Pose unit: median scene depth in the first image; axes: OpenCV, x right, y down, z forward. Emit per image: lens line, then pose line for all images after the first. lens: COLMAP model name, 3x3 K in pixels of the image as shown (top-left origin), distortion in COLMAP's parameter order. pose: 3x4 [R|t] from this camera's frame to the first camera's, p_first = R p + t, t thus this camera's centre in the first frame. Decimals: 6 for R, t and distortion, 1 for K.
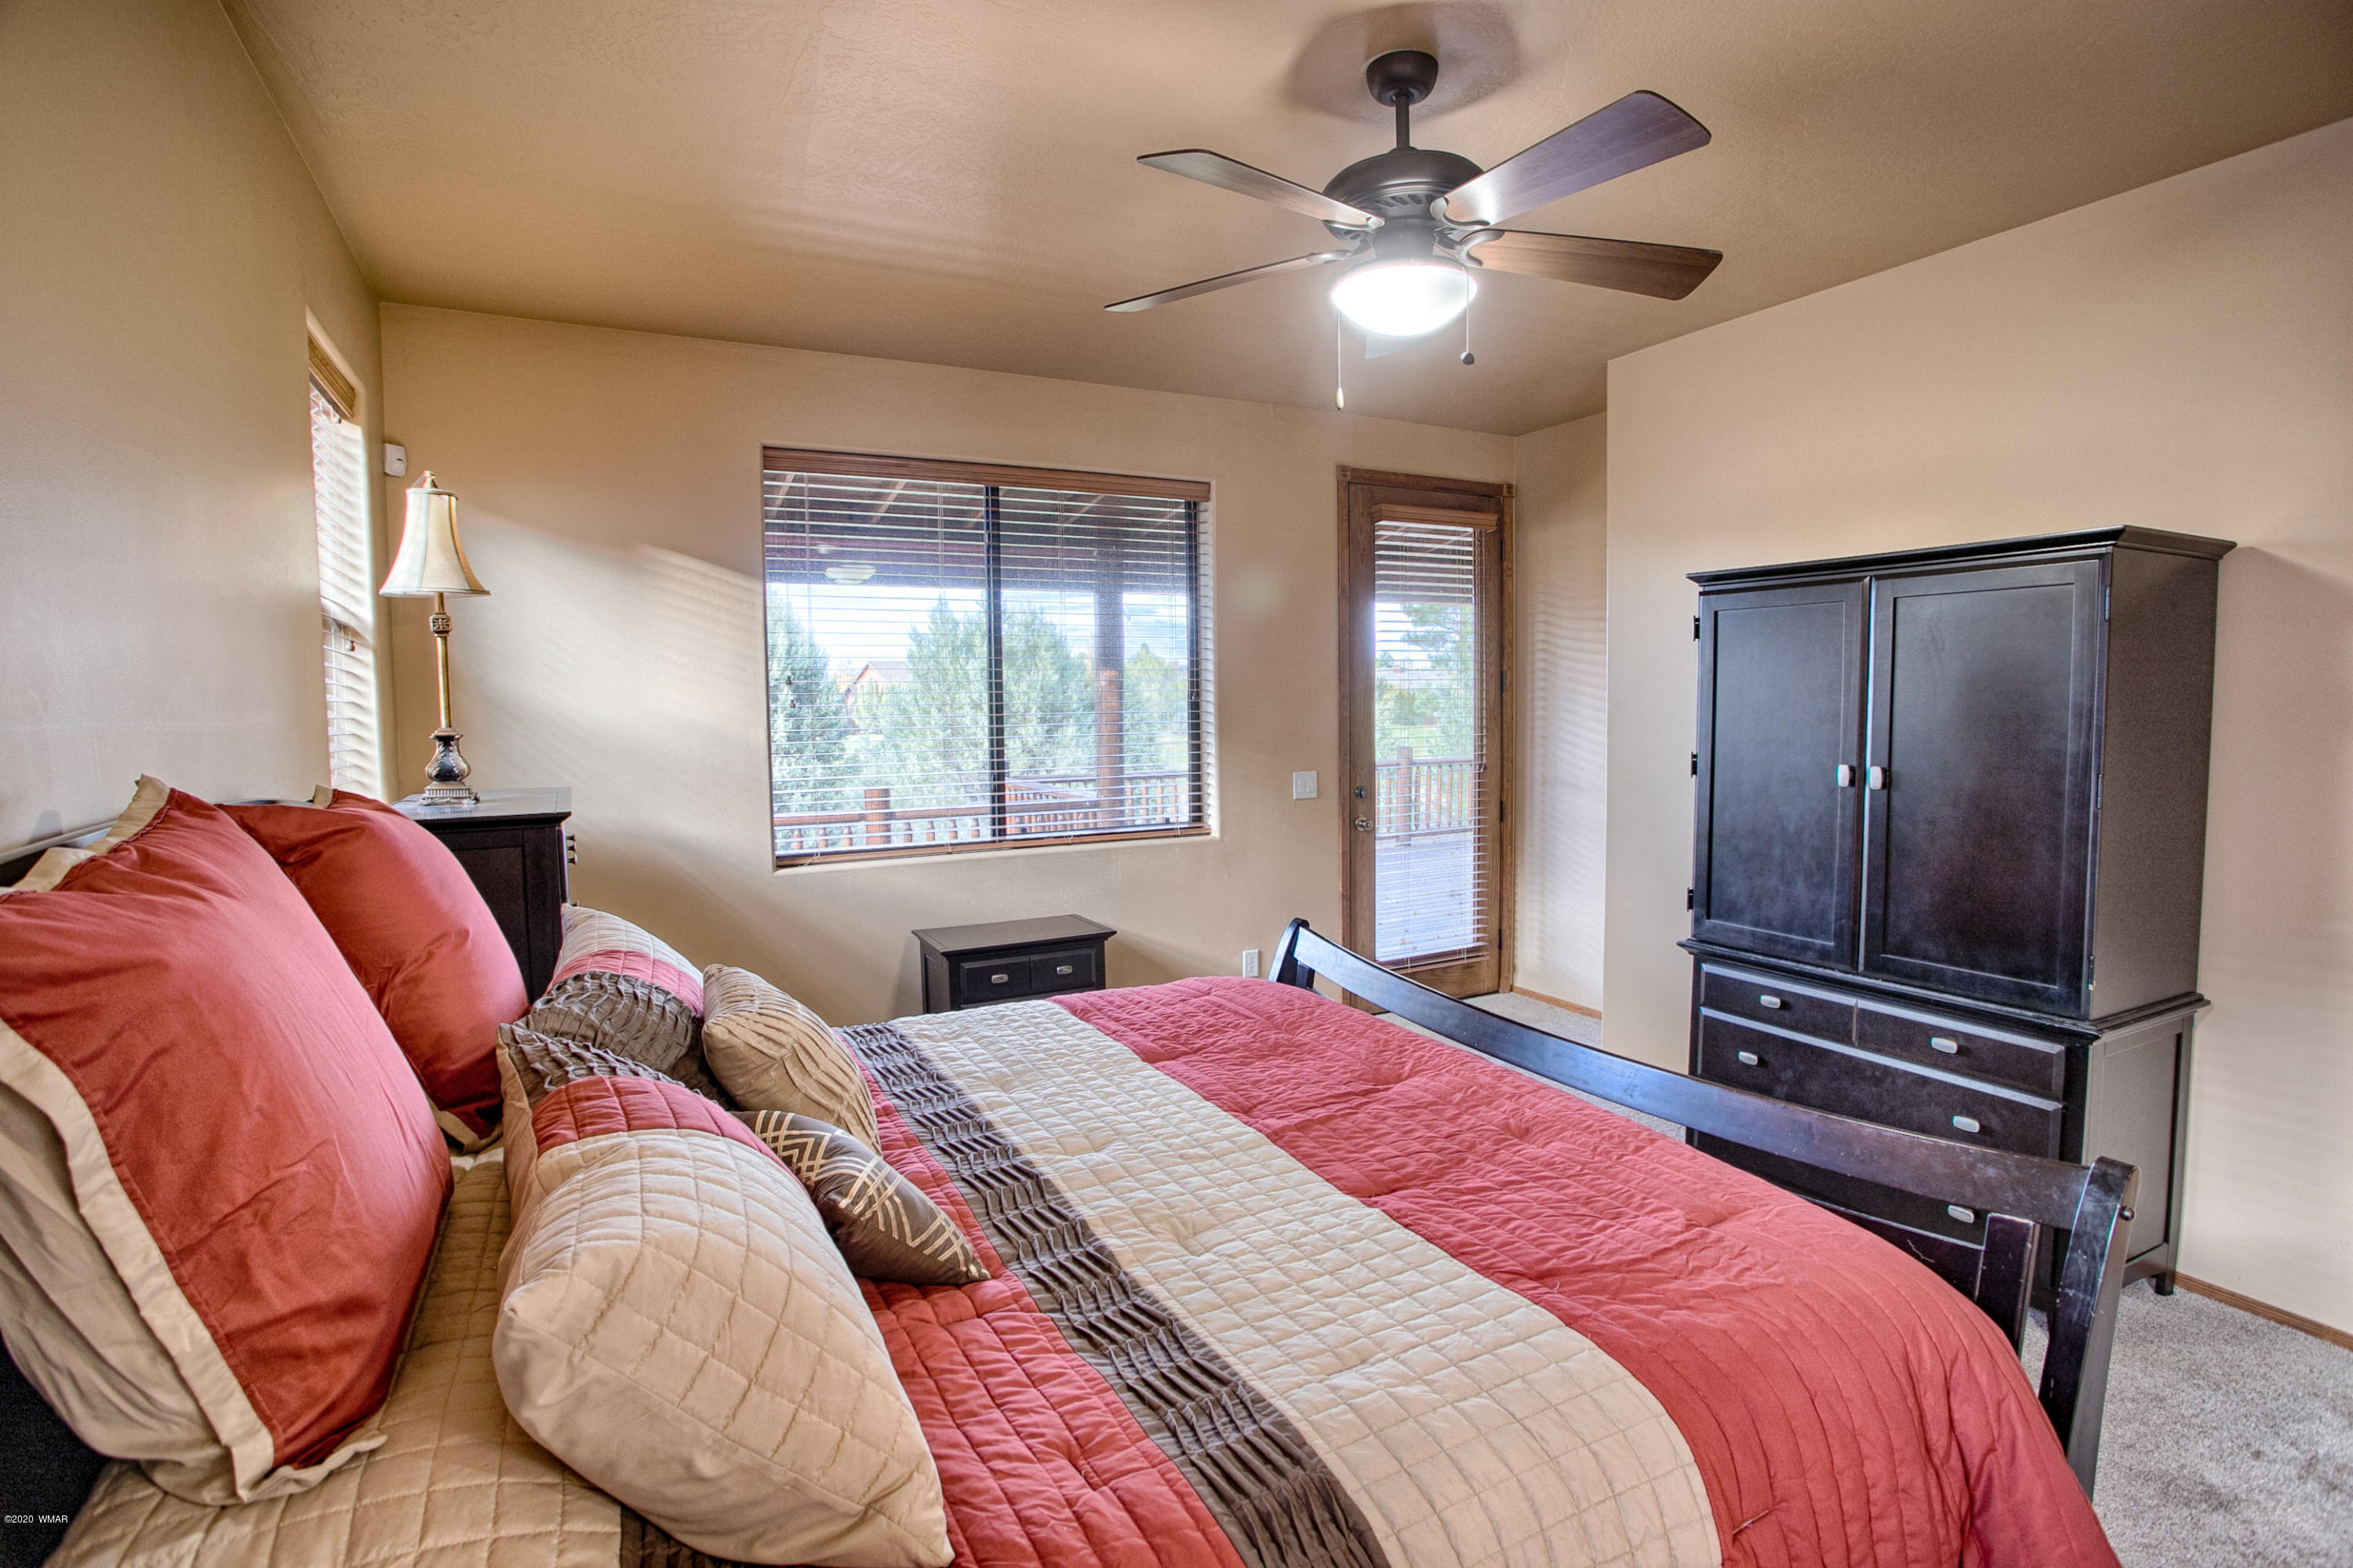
lens RADIAL K [[1140.3, 0, 1175.6], [0, 1140.3, 771.2], [0, 0, 1]] dist [-0.072004, 0.029117]
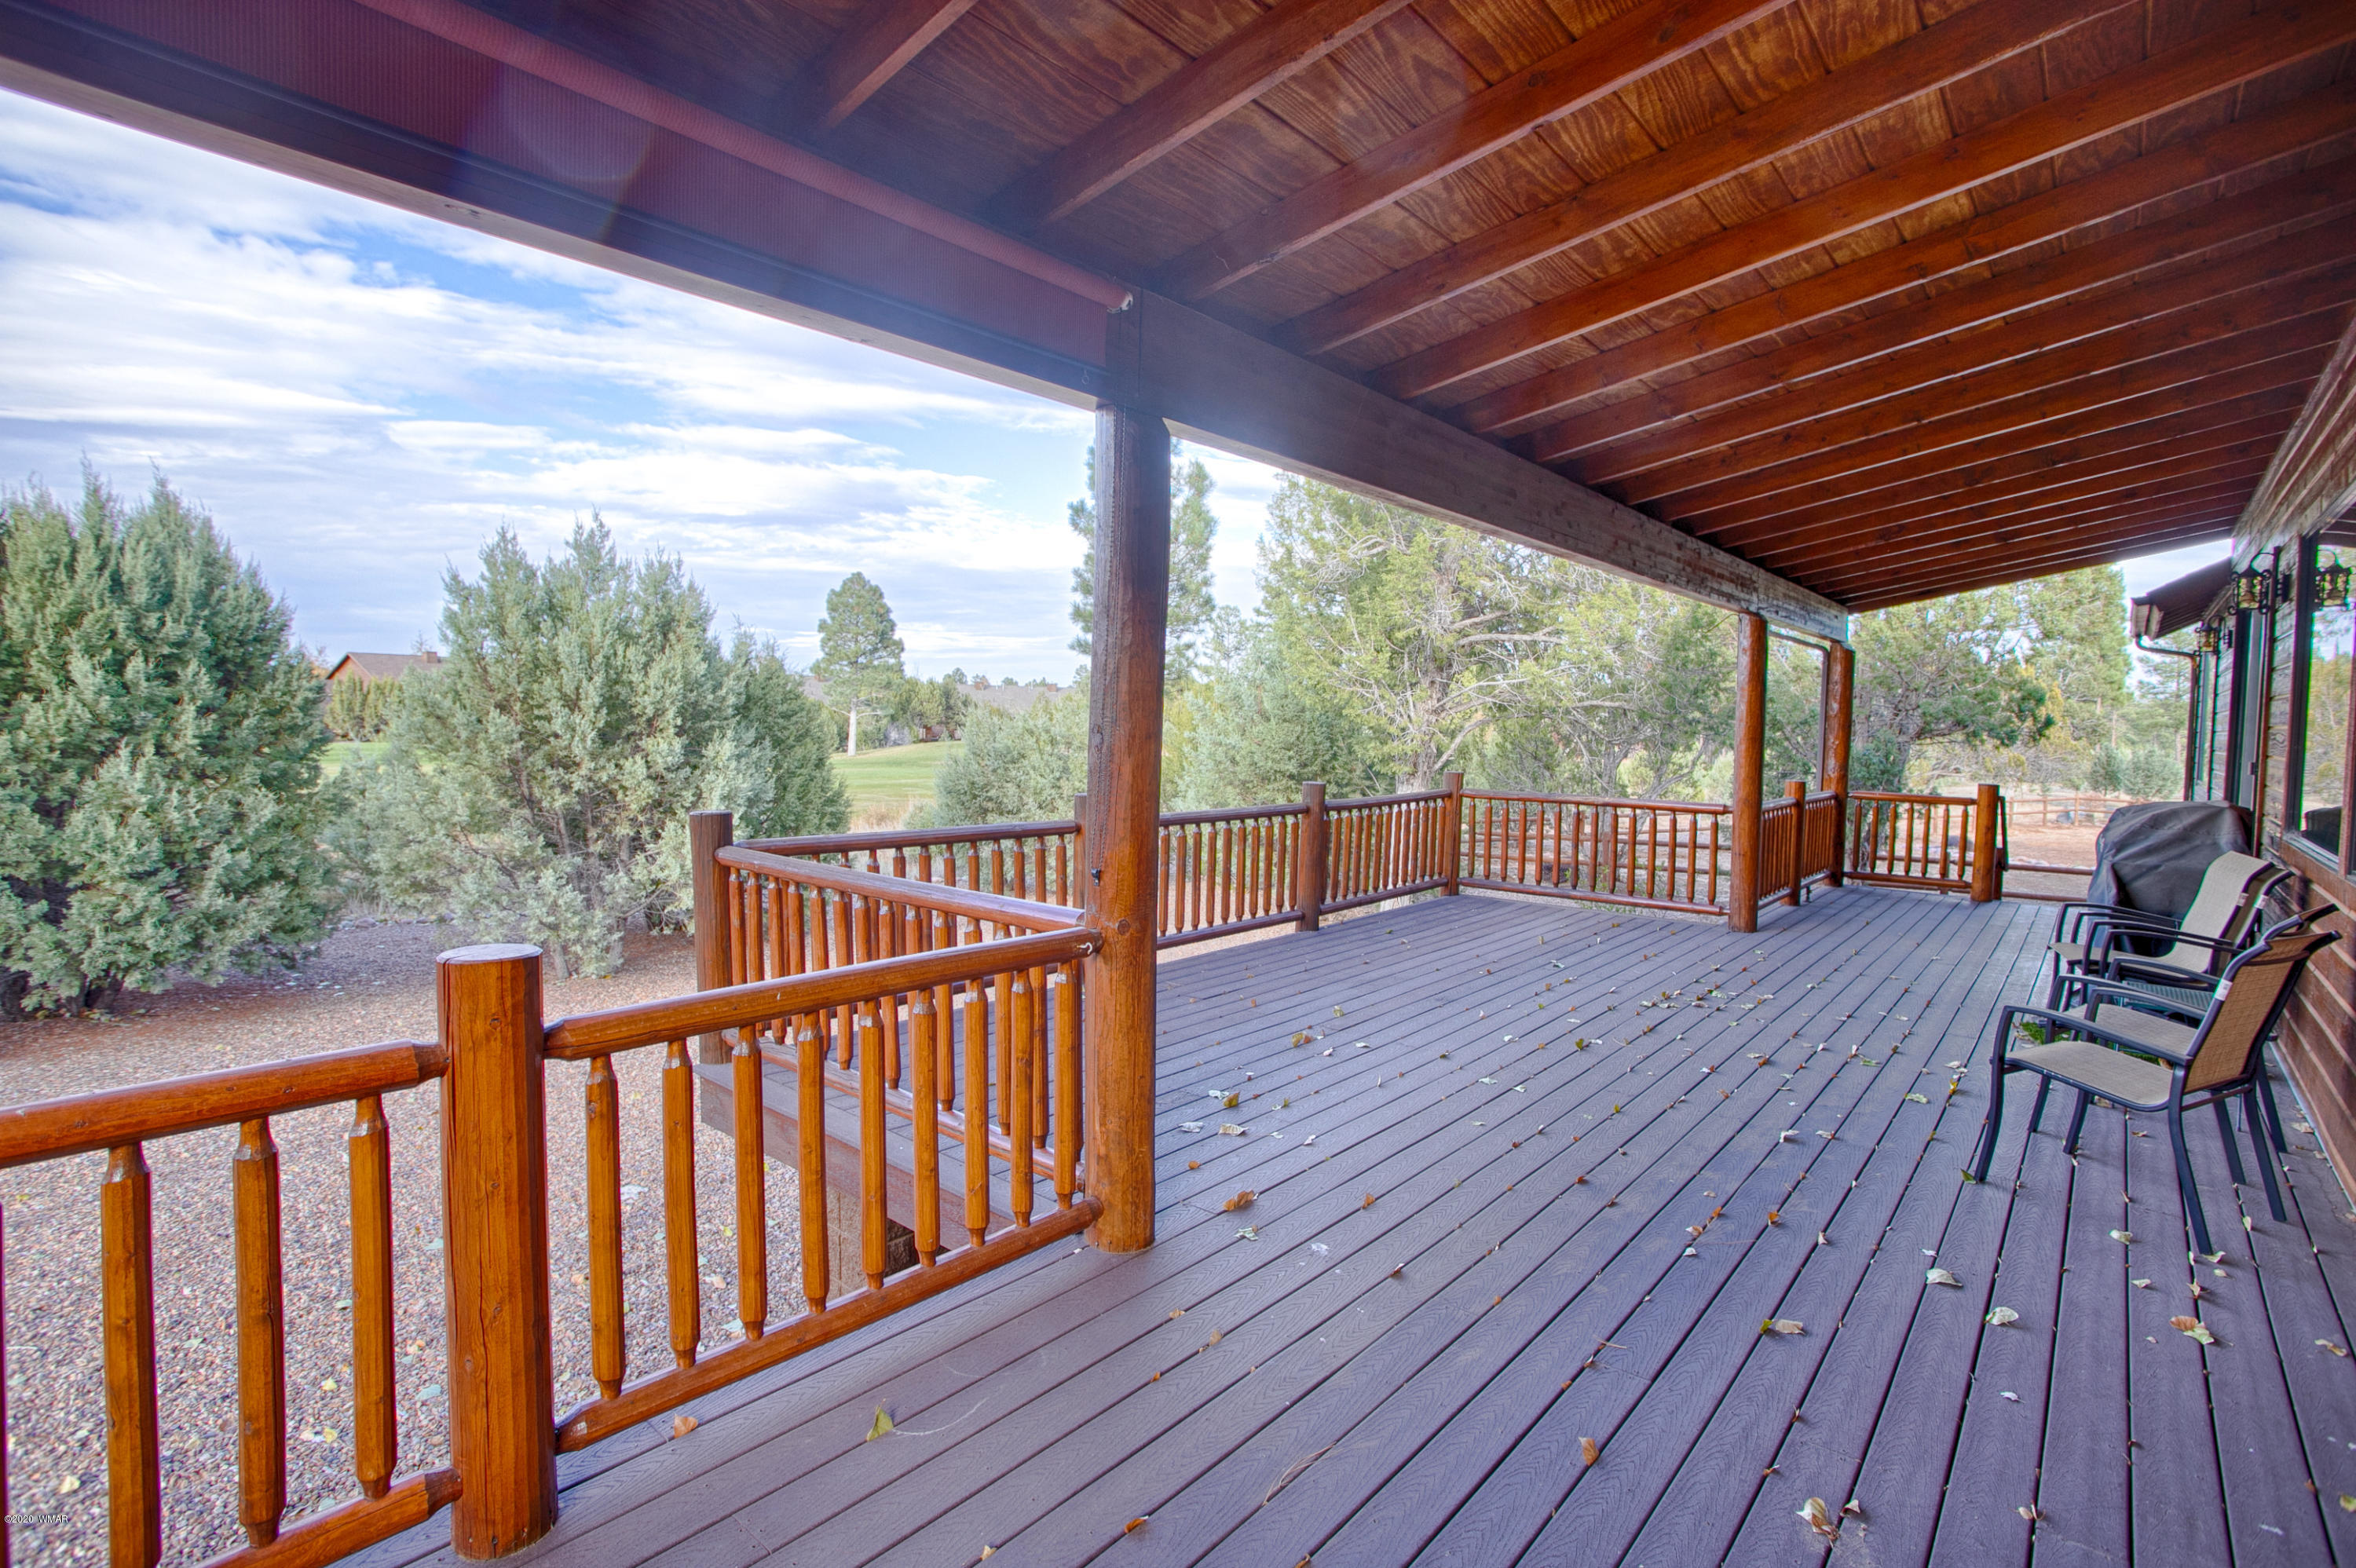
lens RADIAL K [[1141.6, 0, 1177.1], [0, 1141.6, 771.1], [0, 0, 1]] dist [-0.072004, 0.029117]
pose [[0.928025, 0.012106, 0.372322, -0.089418], [-0.005928, 0.999825, -0.017732, -0.010702], [-0.372471, 0.014248, 0.927934, 0.292550]]
